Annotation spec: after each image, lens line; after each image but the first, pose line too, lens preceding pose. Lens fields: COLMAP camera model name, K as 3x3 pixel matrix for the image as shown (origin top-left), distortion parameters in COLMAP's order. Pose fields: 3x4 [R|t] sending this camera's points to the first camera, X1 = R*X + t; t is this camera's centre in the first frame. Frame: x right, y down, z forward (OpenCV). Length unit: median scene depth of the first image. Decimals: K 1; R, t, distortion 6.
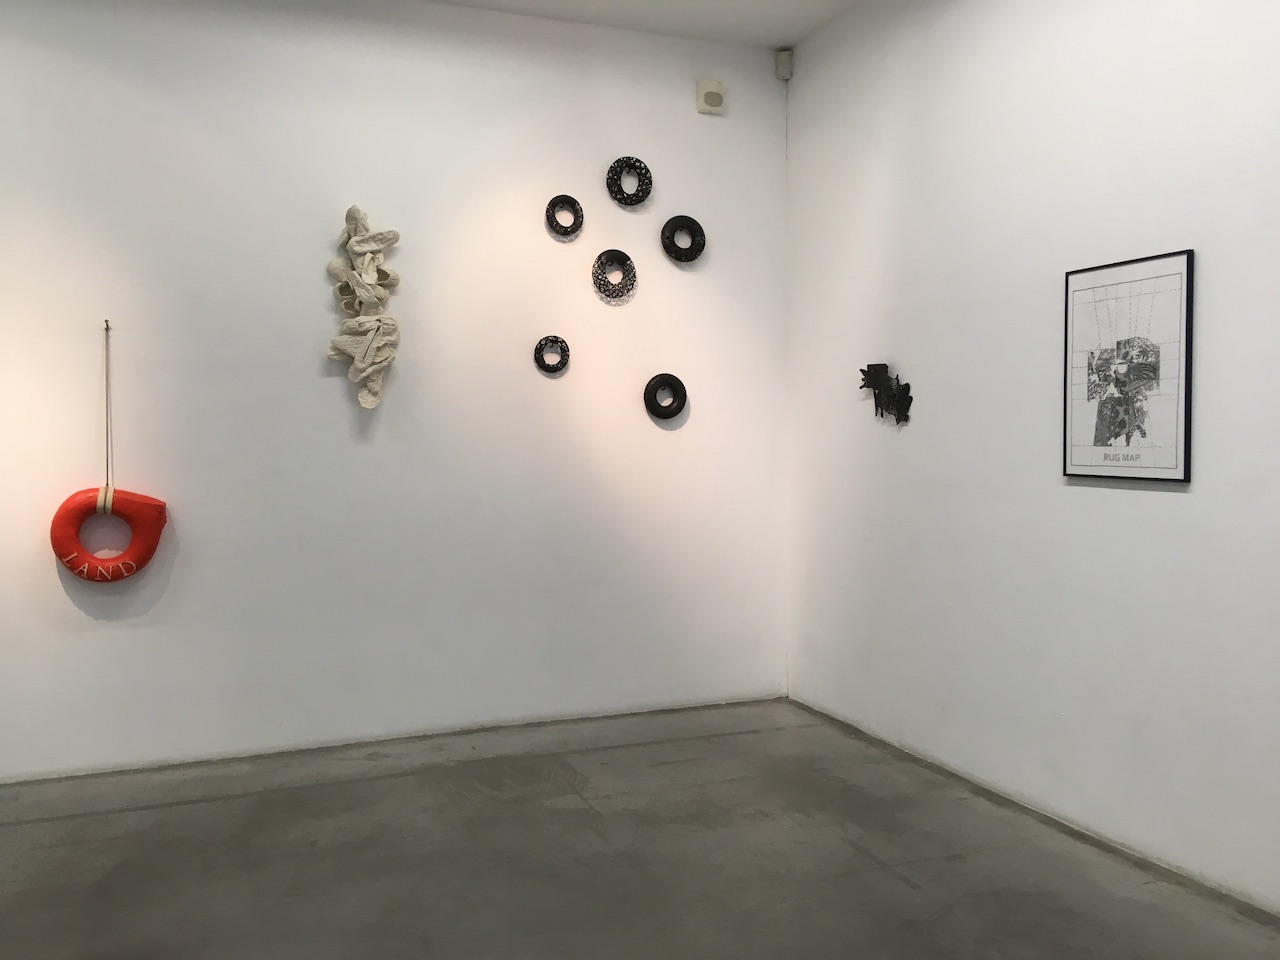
lens RADIAL K [[1077.3, 0, 640.1], [0, 1077.3, 481.0], [0, 0, 1]] dist [0.070970, -0.116320]
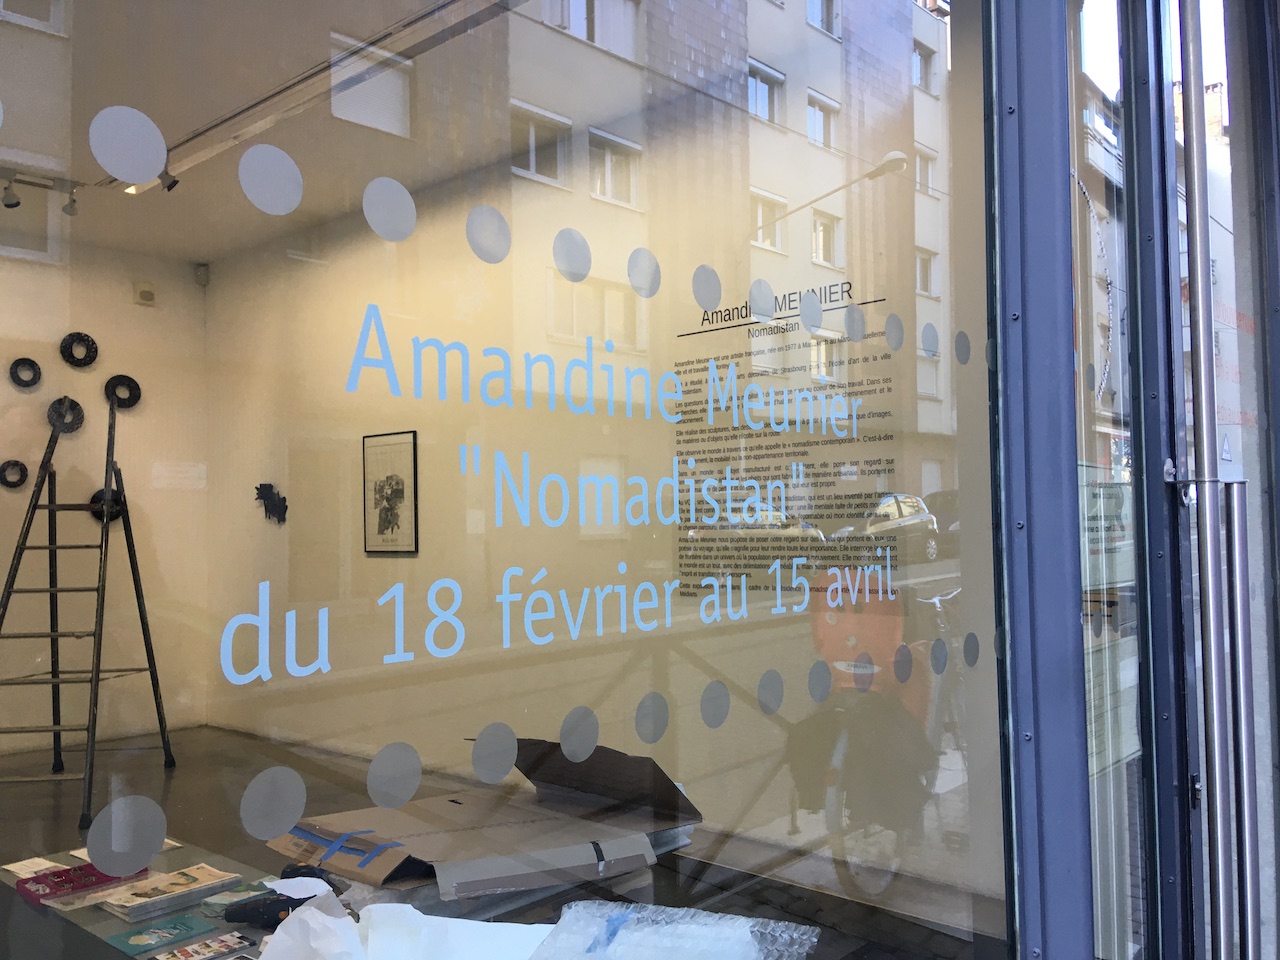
lens RADIAL K [[1077.3, 0, 648.4], [0, 1077.3, 489.1], [0, 0, 1]] dist [0.070970, -0.116320]
pose [[0.888778, 0.008974, 0.458250, 0.000720], [0.031956, 0.996162, -0.081487, 0.050050], [-0.457223, 0.087068, 0.885080, -0.741980]]
